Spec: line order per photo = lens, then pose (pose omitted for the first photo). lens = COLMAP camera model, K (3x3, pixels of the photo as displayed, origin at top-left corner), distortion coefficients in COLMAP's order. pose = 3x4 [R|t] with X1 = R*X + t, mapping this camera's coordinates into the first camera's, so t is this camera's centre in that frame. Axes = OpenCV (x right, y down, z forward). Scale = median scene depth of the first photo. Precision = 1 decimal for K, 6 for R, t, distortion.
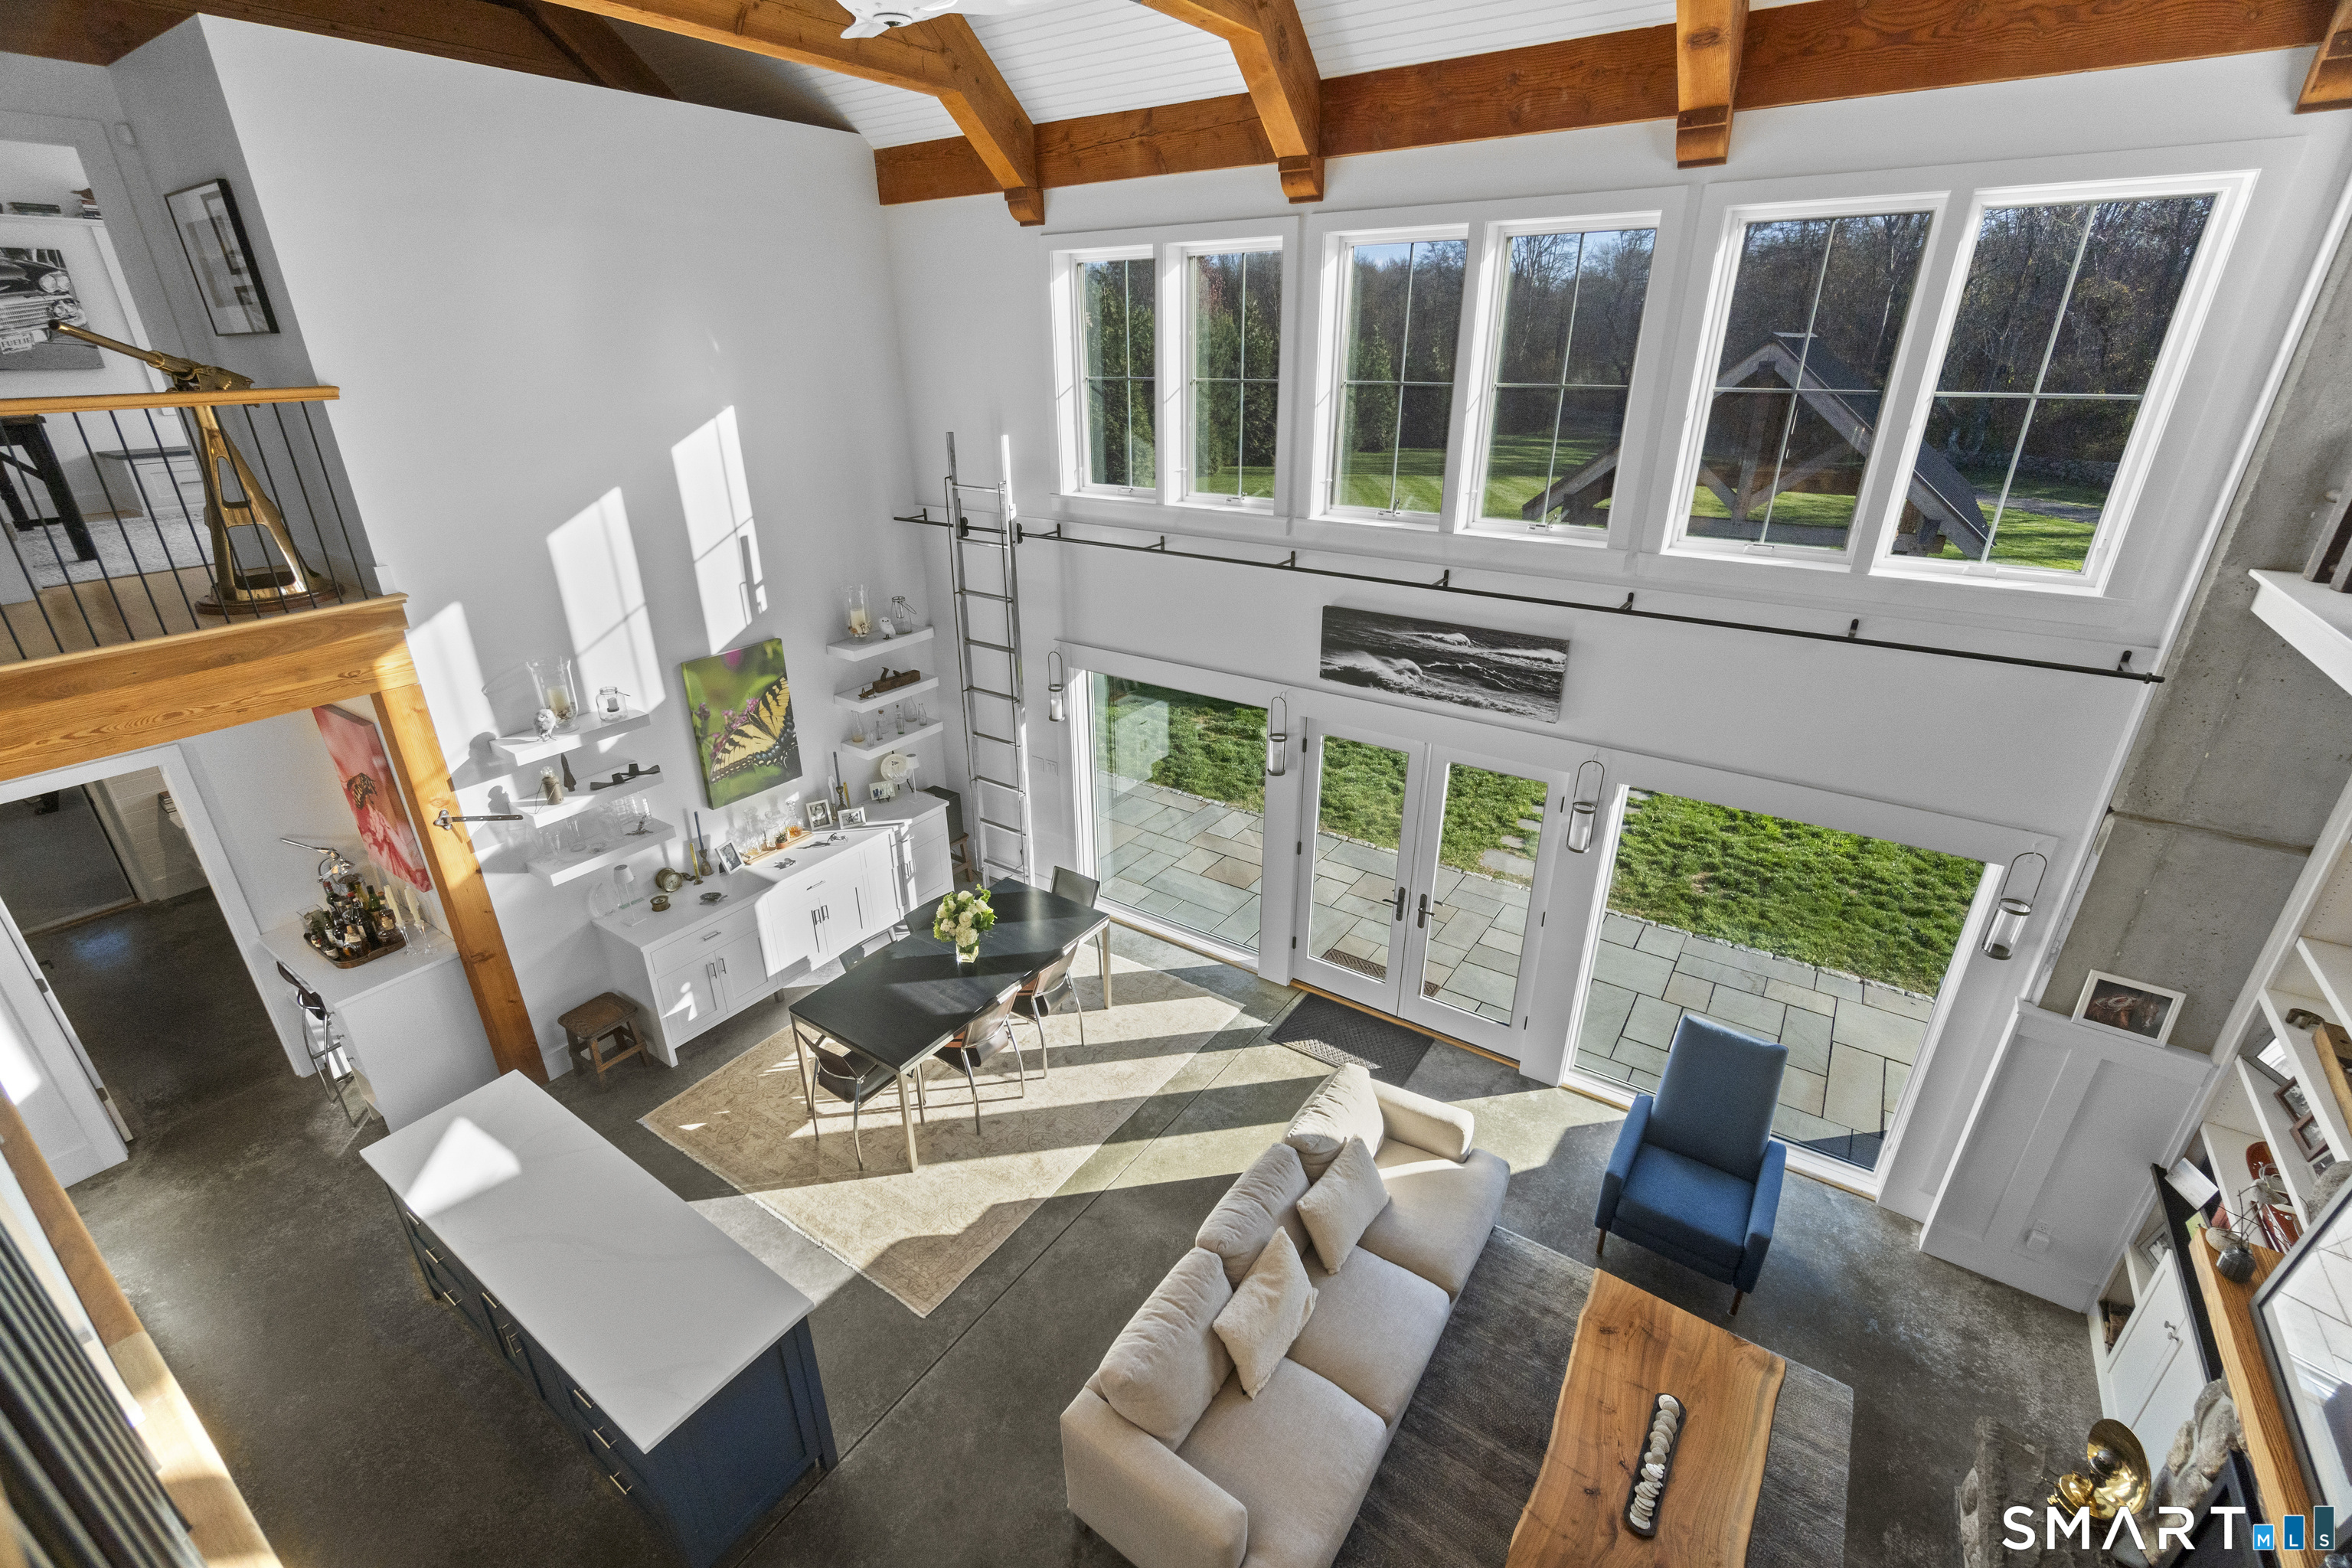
lens RADIAL K [[991.5, 0, 1176.0], [0, 991.5, 784.0], [0, 0, 1]] dist [-0.003605, -0.000584]
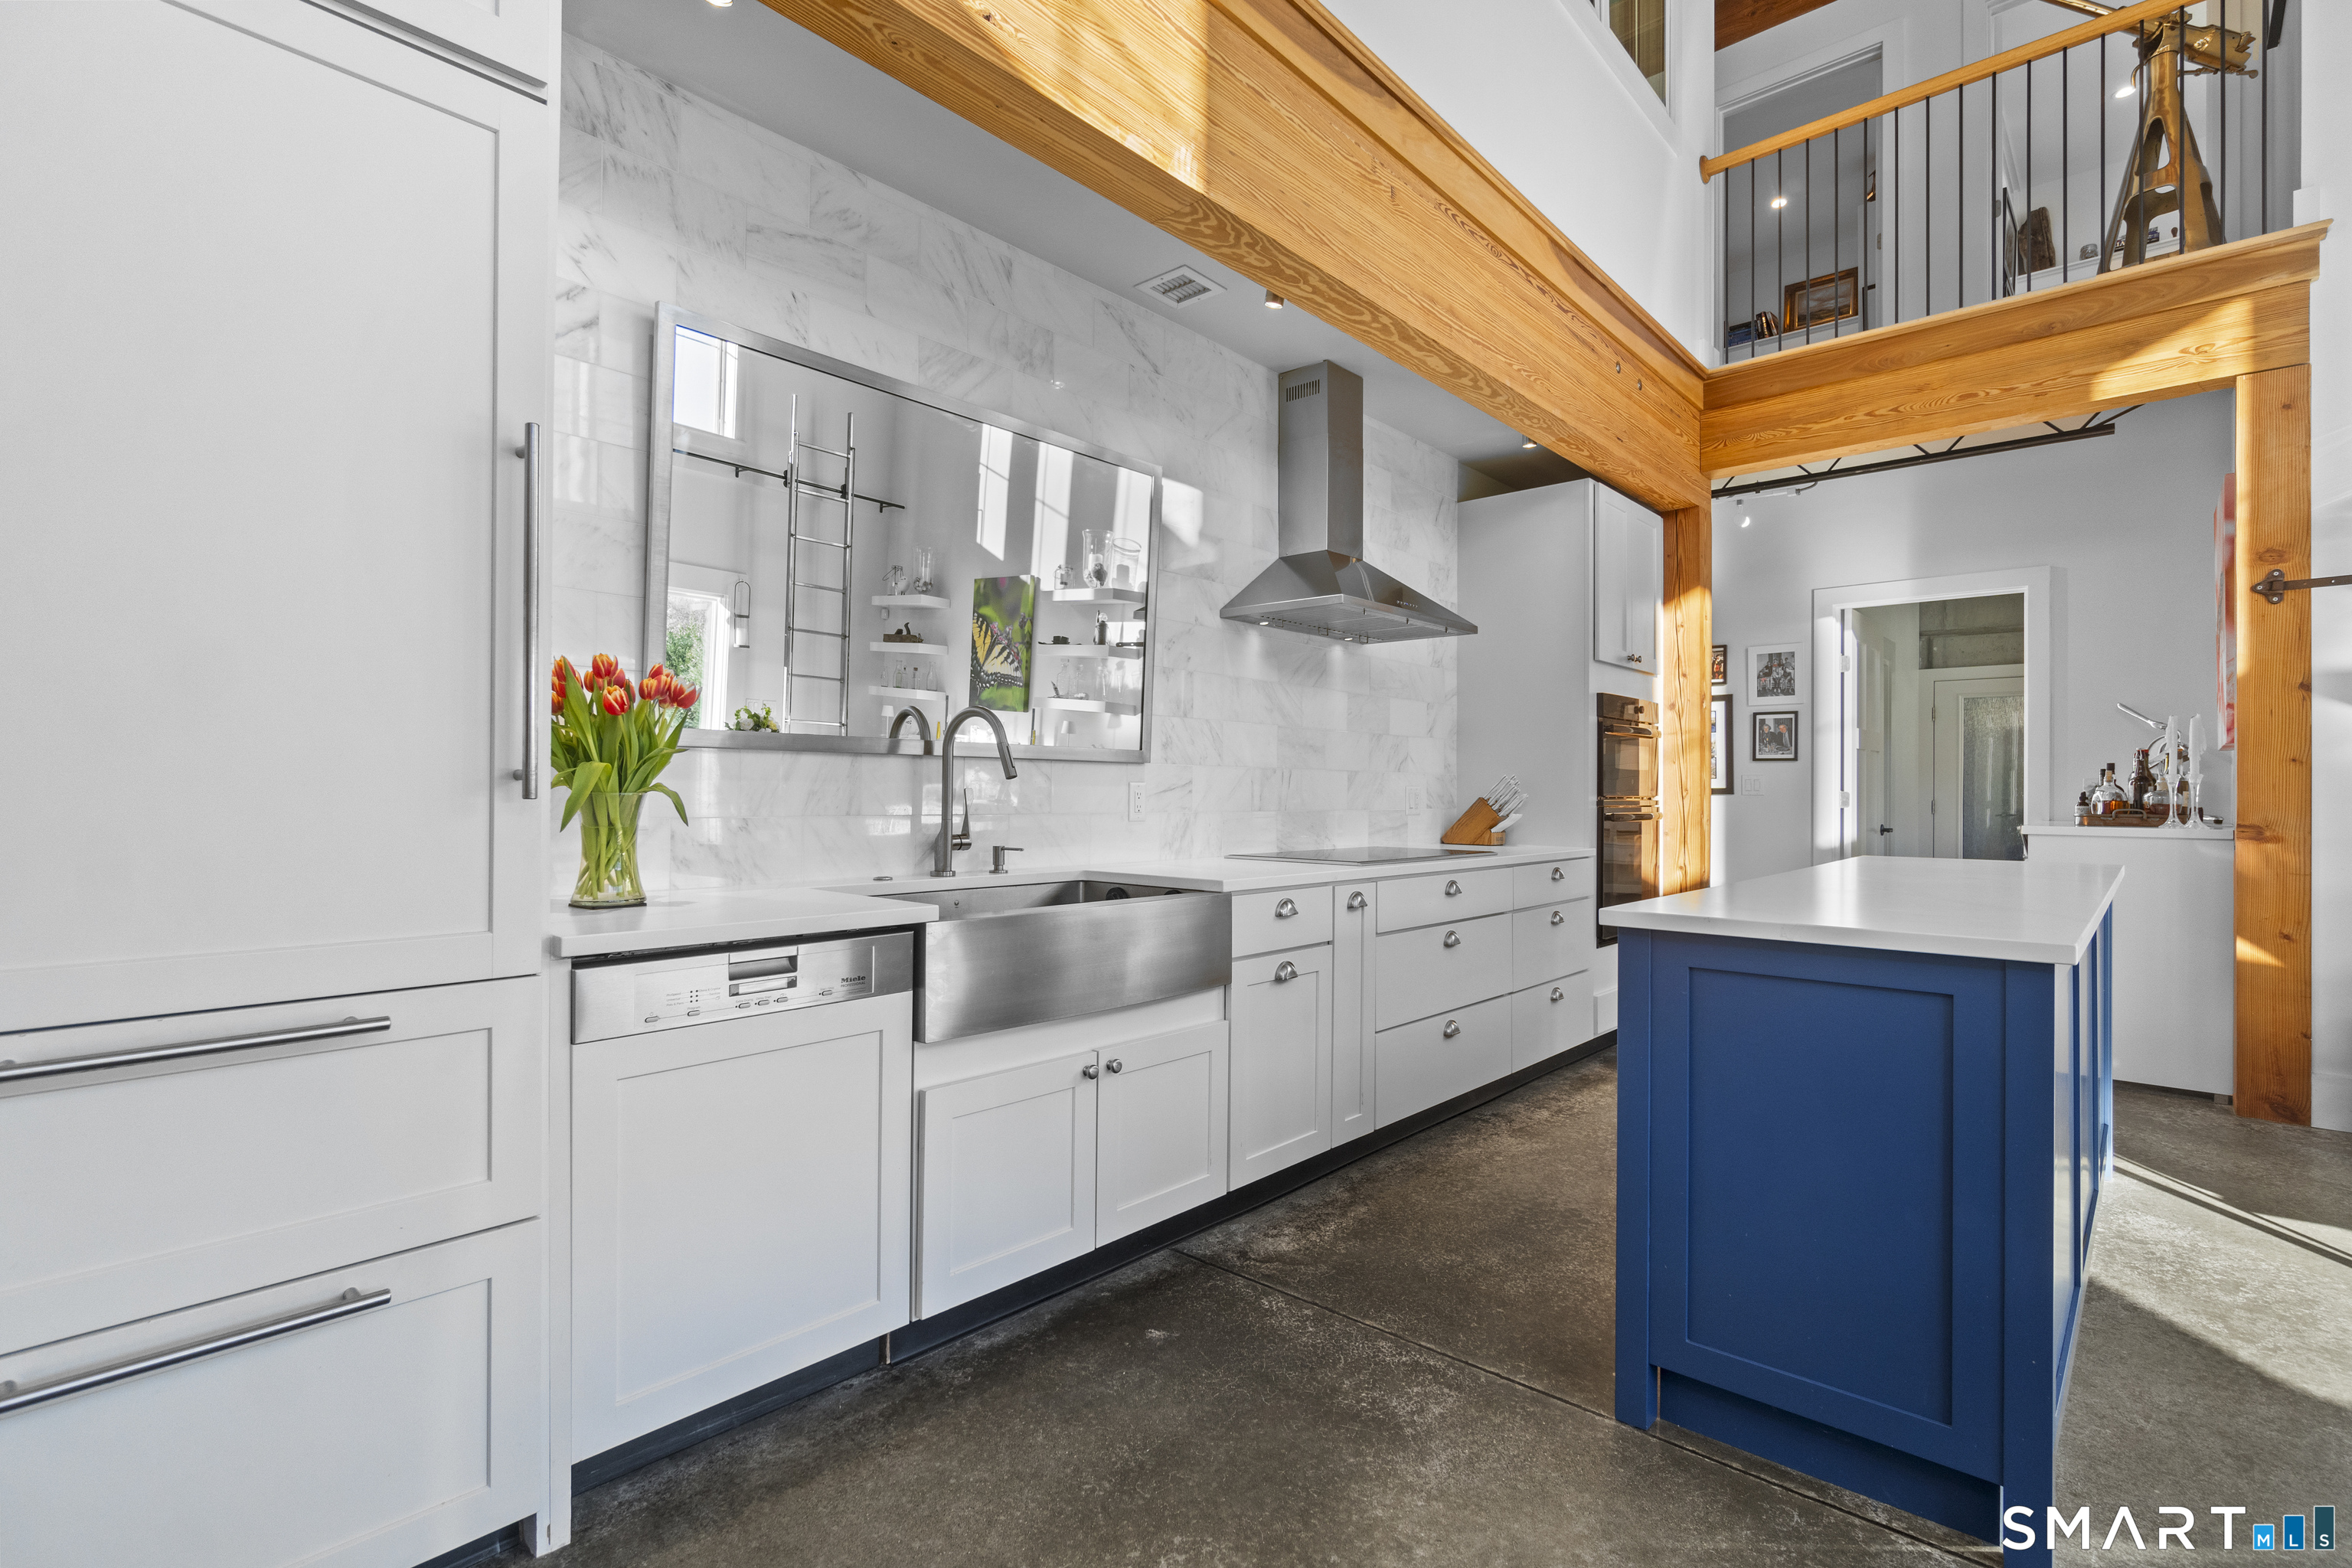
lens RADIAL K [[1082.5, 0, 1167.4], [0, 1082.5, 787.5], [0, 0, 1]] dist [-0.004956, -0.000509]
pose [[-0.142064, -0.001538, -0.989856, 0.049926], [-0.400560, 0.914554, 0.056067, 0.387379], [0.905190, 0.404462, -0.130541, 0.477900]]
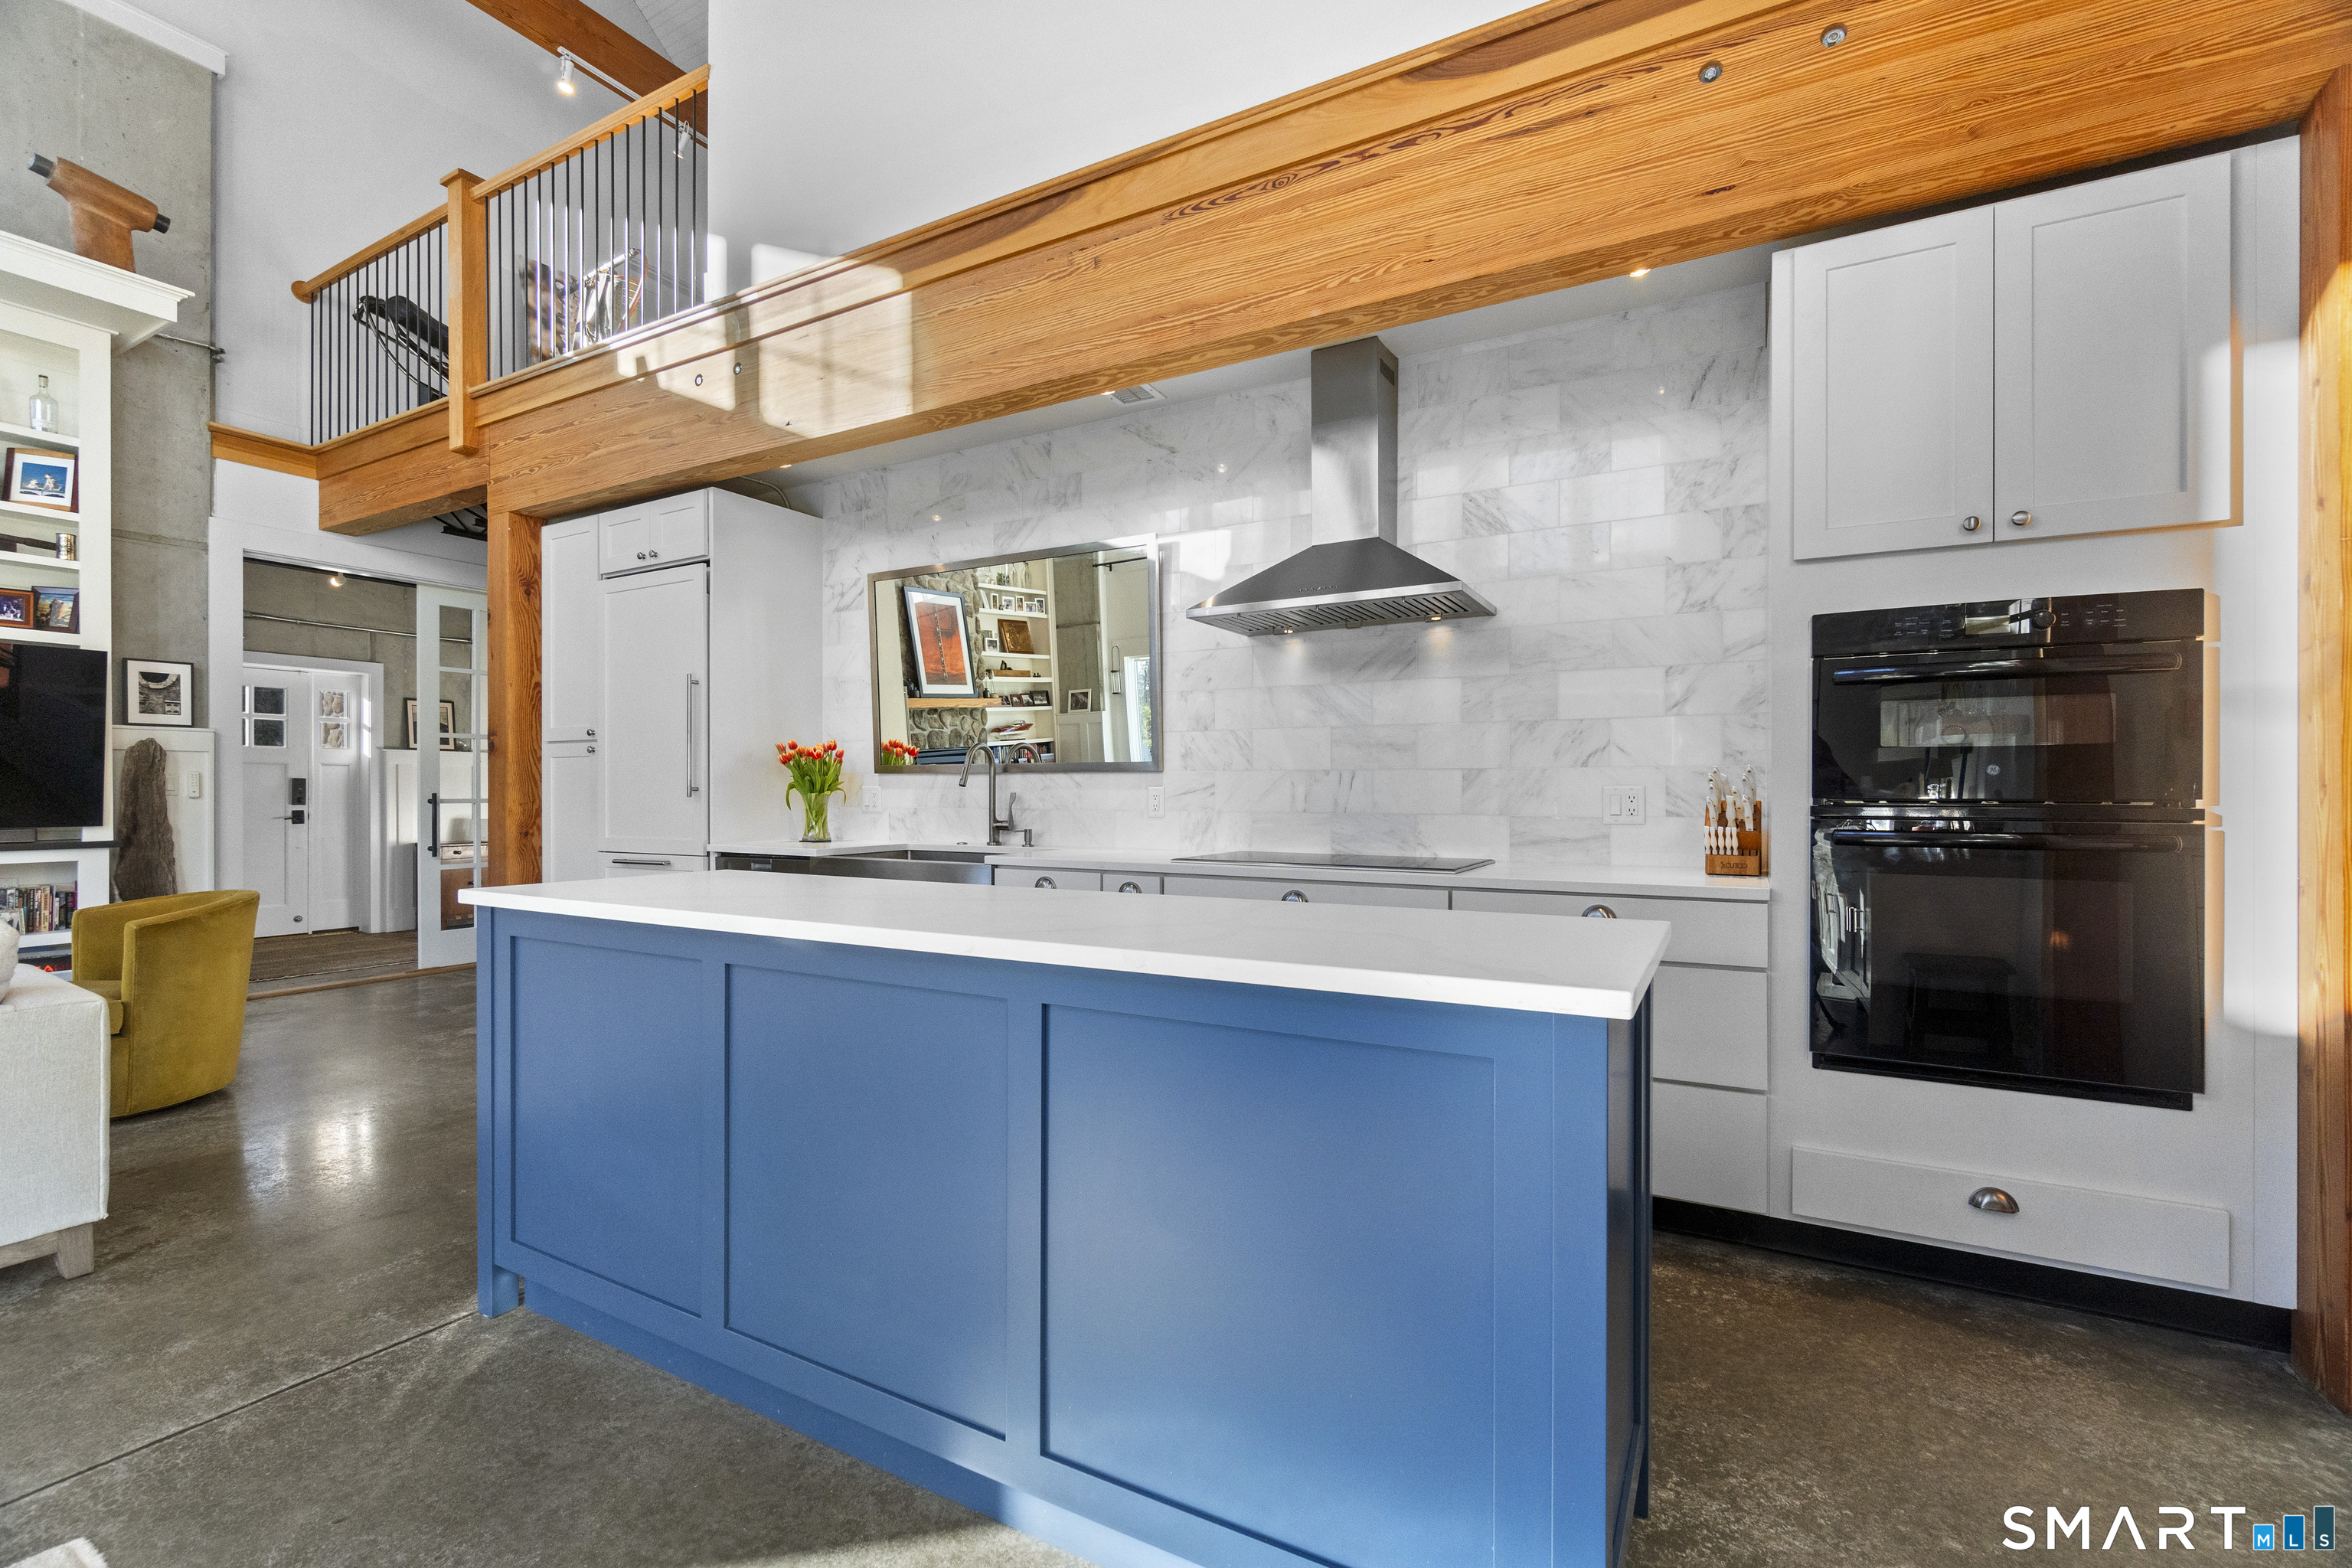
lens RADIAL K [[1010.3, 0, 1172.6], [0, 1010.3, 792.3], [0, 0, 1]] dist [-0.004146, 0.000085]
pose [[-0.995662, 0.002810, -0.093004, -0.492489], [-0.034673, 0.916347, 0.398880, 0.144302], [0.086344, 0.400374, -0.912275, 1.035423]]
